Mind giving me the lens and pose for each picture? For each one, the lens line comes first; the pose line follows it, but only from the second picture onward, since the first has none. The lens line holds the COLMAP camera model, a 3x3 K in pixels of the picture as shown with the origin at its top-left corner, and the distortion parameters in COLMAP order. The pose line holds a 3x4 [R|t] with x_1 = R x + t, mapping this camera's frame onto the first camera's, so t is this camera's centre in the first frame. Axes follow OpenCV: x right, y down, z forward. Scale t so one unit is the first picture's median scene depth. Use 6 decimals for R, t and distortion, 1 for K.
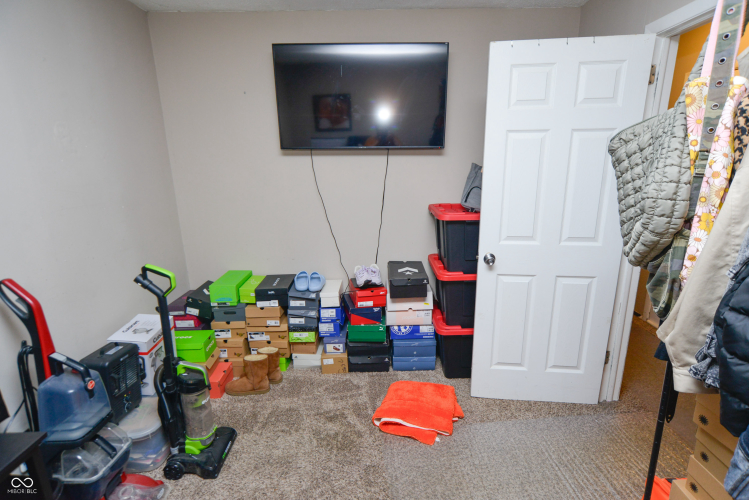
lens RADIAL K [[370.5, 0, 382.3], [0, 370.5, 255.5], [0, 0, 1]] dist [-0.020970, 0.014930]
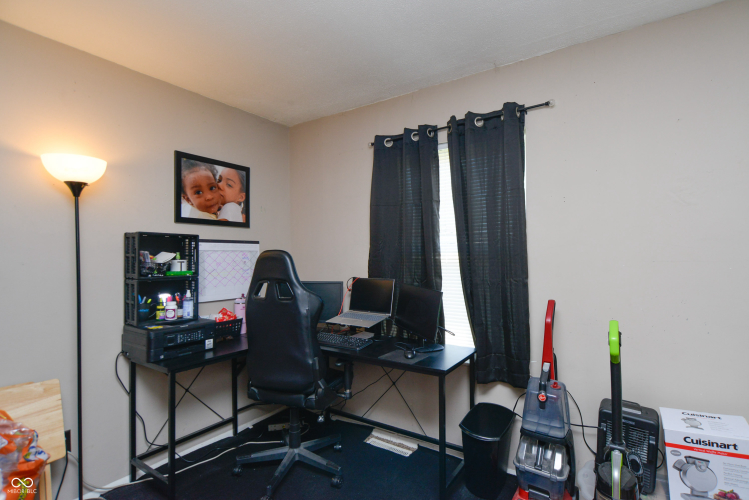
lens RADIAL K [[370.5, 0, 382.3], [0, 370.5, 255.5], [0, 0, 1]] dist [-0.020970, 0.014930]
pose [[-0.566030, 0.020175, -0.824138, 0.310099], [-0.206134, 0.964480, 0.165187, -0.115473], [0.798197, 0.263384, -0.541766, 0.720794]]
